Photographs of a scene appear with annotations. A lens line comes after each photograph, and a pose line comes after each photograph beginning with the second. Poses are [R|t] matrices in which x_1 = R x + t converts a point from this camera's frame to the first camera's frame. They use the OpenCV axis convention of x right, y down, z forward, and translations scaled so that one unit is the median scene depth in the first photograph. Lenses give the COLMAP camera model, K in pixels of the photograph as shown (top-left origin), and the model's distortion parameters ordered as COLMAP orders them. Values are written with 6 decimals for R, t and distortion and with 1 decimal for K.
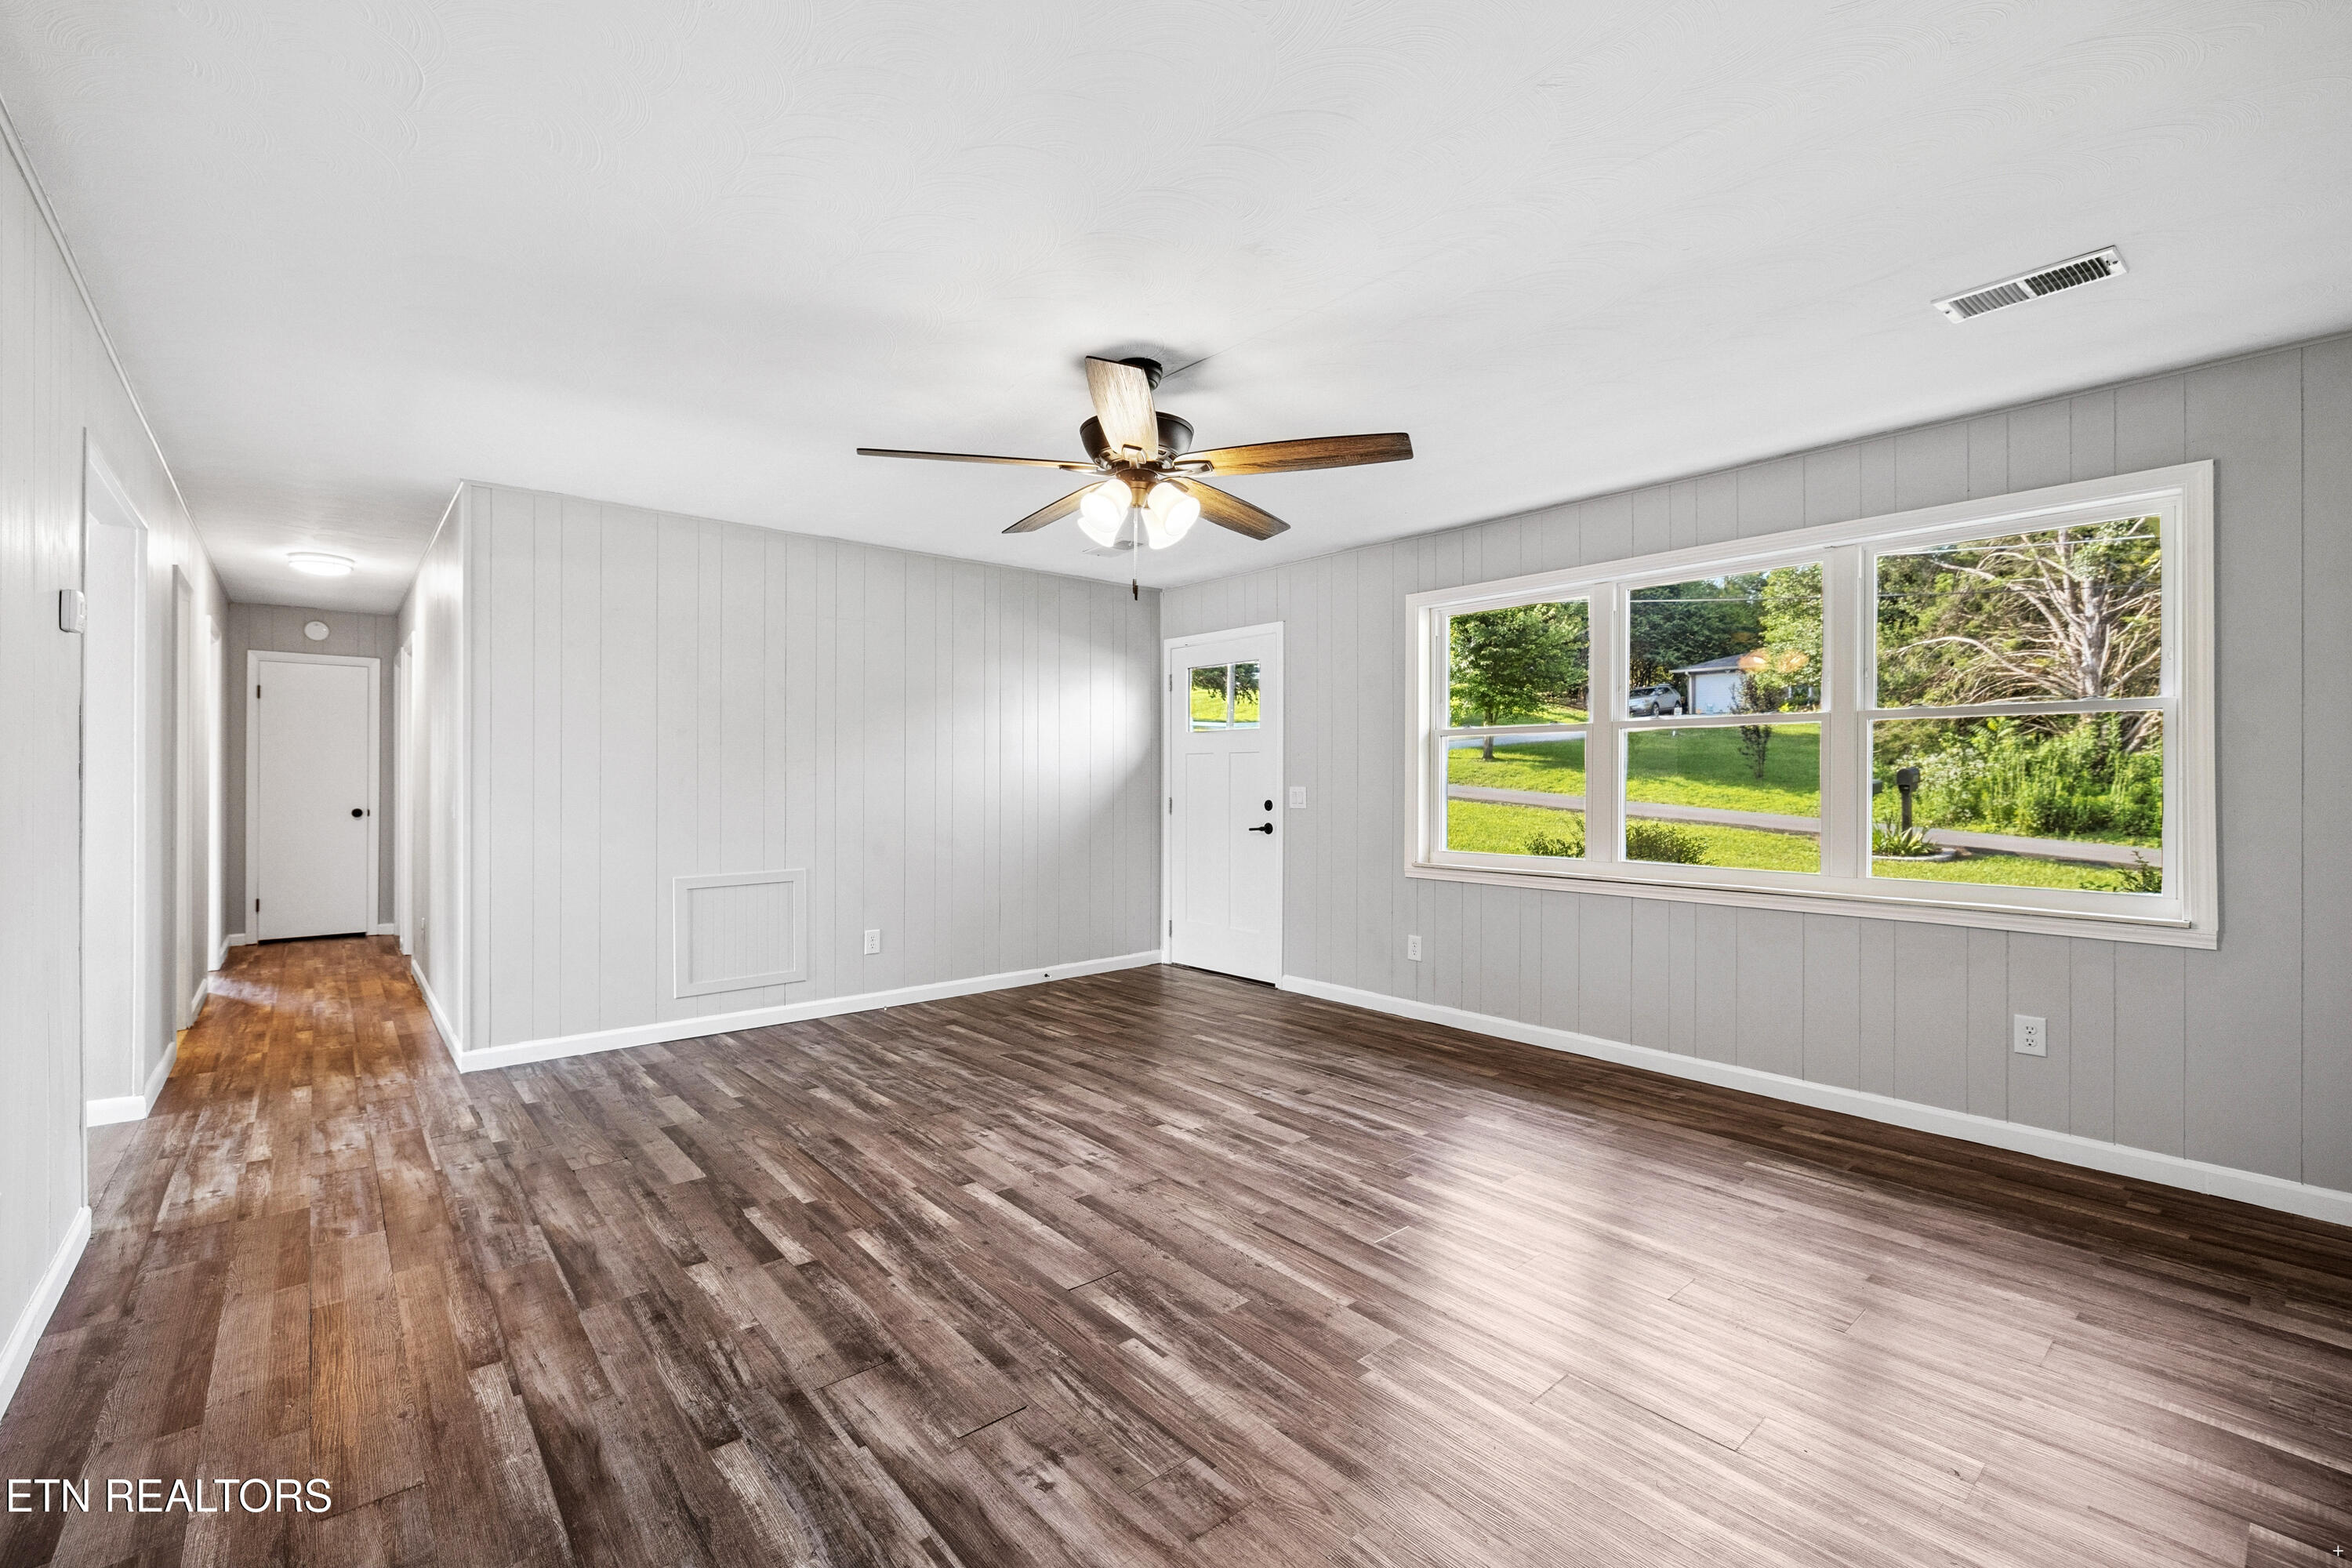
lens RADIAL K [[992.2, 0, 1176.1], [0, 992.2, 781.6], [0, 0, 1]] dist [-0.000166, -0.000024]
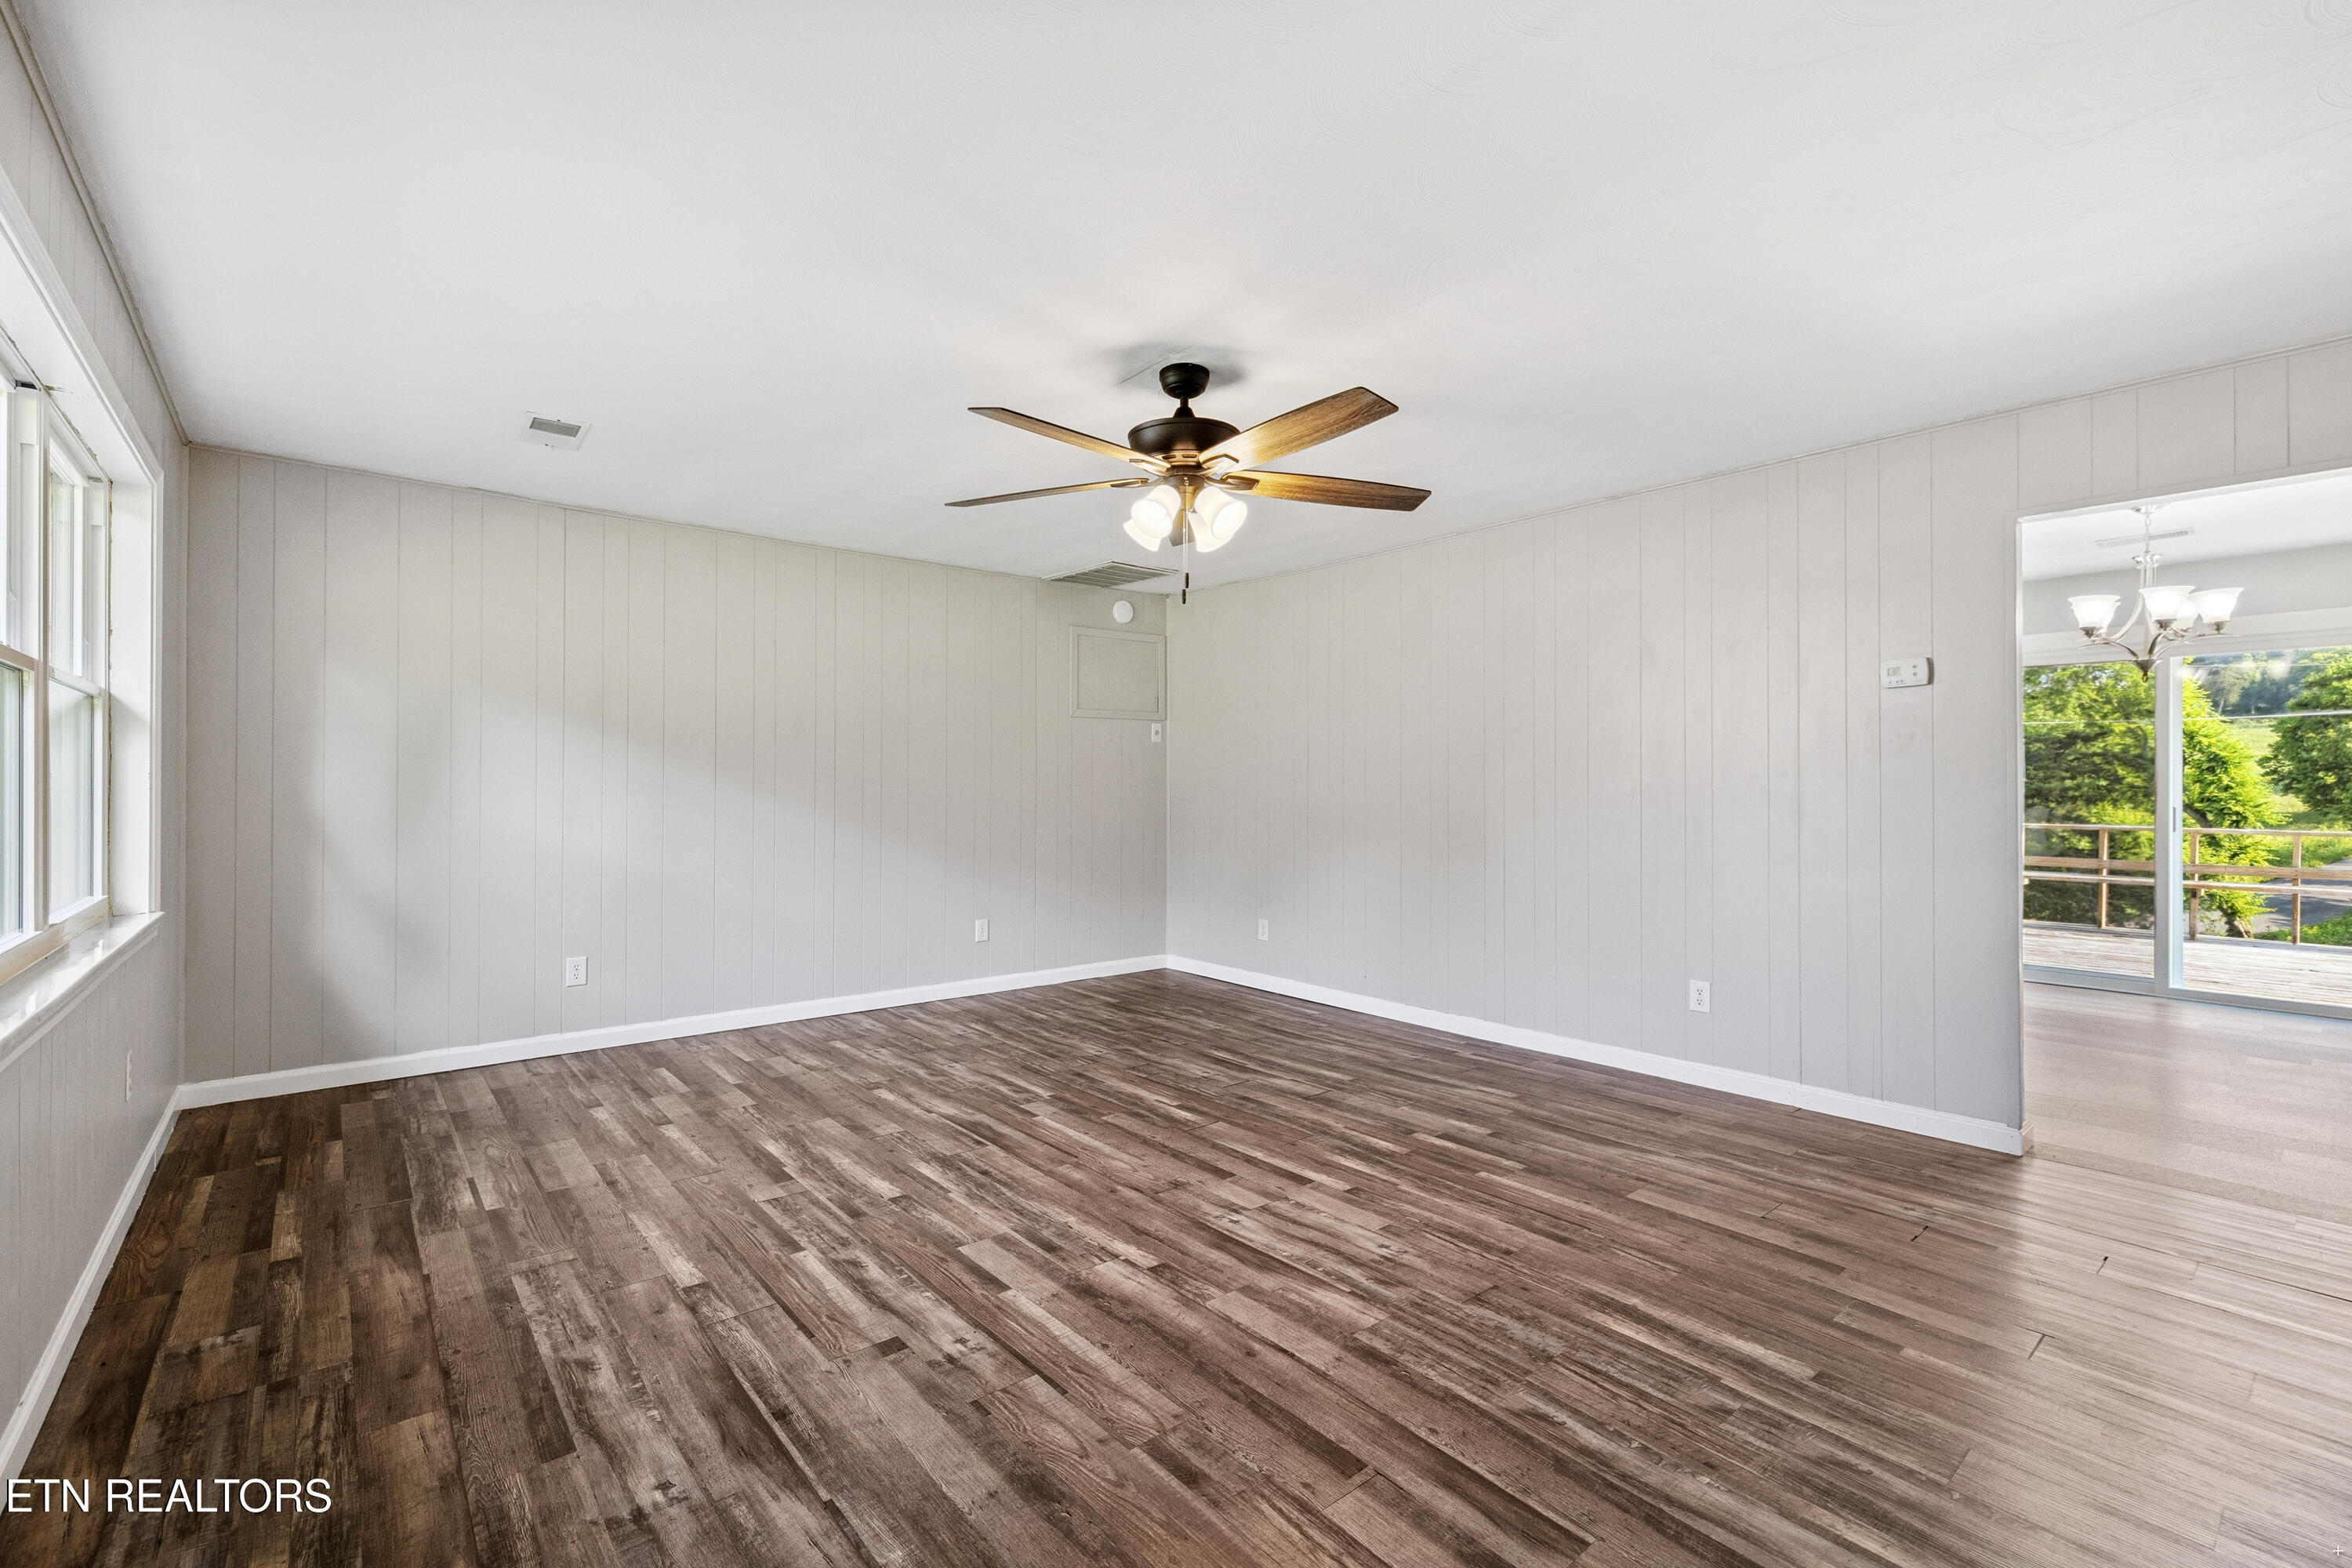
lens RADIAL K [[992.2, 0, 1177.5], [0, 992.2, 784.8], [0, 0, 1]] dist [-0.000166, -0.000024]
pose [[-0.999942, -0.008623, 0.006475, -0.037776], [-0.008628, 0.999962, -0.000799, 0.001492], [-0.006467, -0.000855, -0.999979, 1.862736]]
